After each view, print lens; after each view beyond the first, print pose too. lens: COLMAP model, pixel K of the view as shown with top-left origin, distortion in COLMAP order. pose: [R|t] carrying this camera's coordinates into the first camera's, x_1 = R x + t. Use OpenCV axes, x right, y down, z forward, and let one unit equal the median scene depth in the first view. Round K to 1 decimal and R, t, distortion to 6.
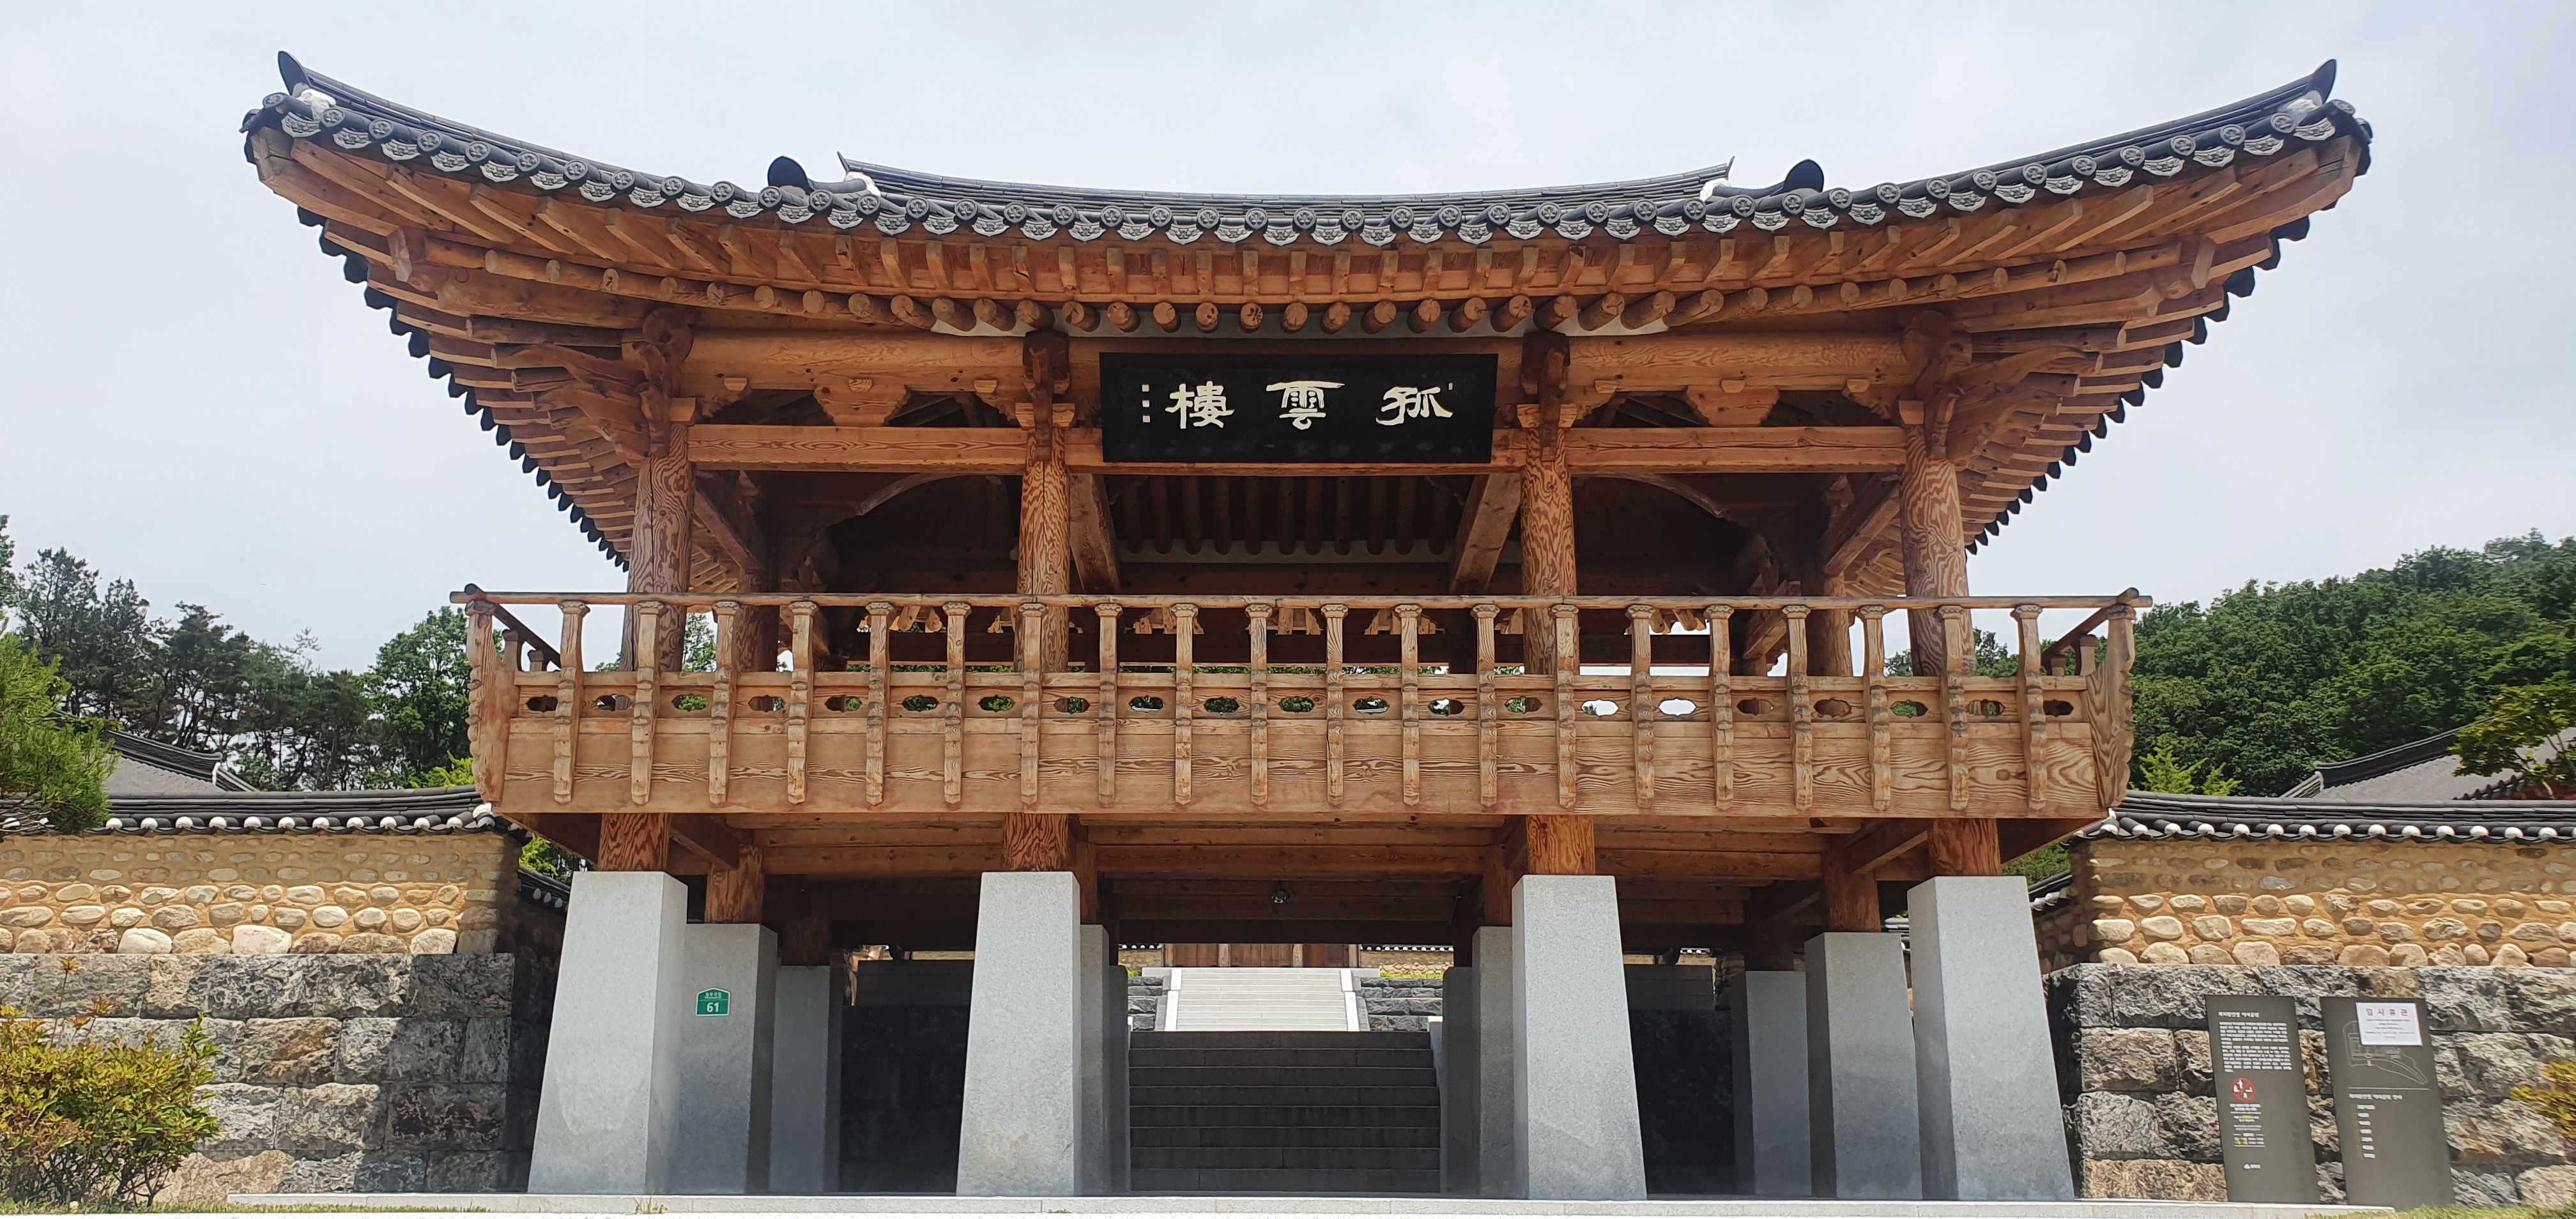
lens RADIAL K [[1827.1, 0, 1297.9], [0, 1827.1, 635.9], [0, 0, 1]] dist [0.074664, -0.005086]
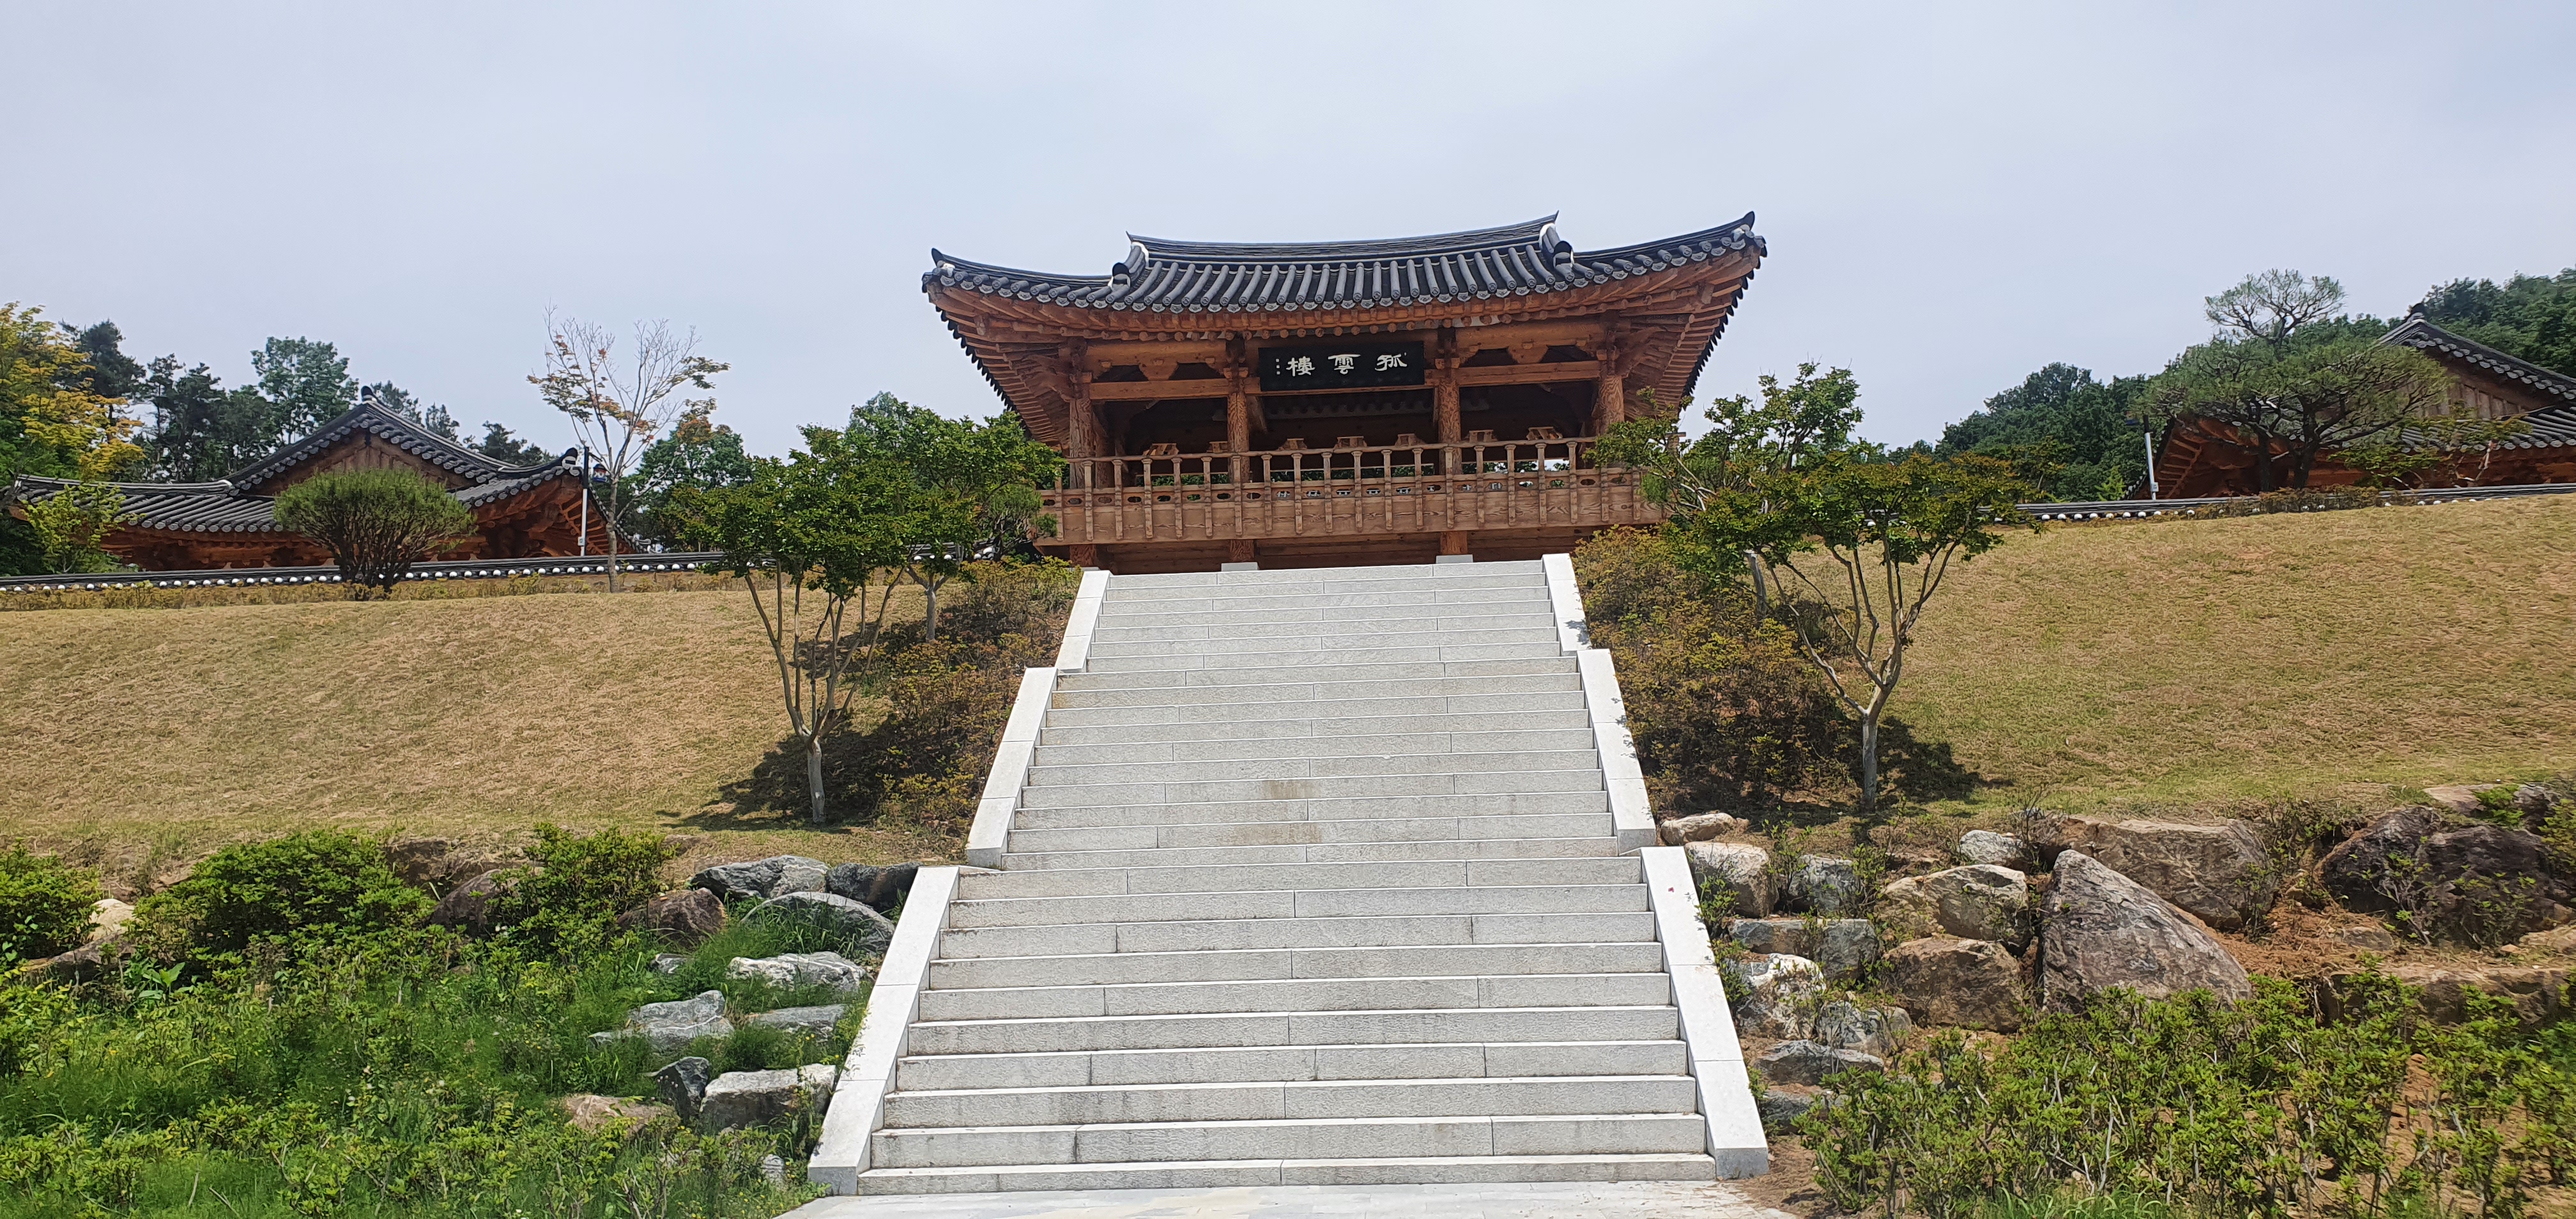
lens RADIAL K [[1827.1, 0, 1274.5], [0, 1827.1, 622.8], [0, 0, 1]] dist [0.074664, -0.005086]
pose [[0.994936, -0.034337, -0.094465, 0.126514], [0.045463, 0.991940, 0.118275, -0.078400], [0.089642, -0.121971, 0.988477, -1.400101]]
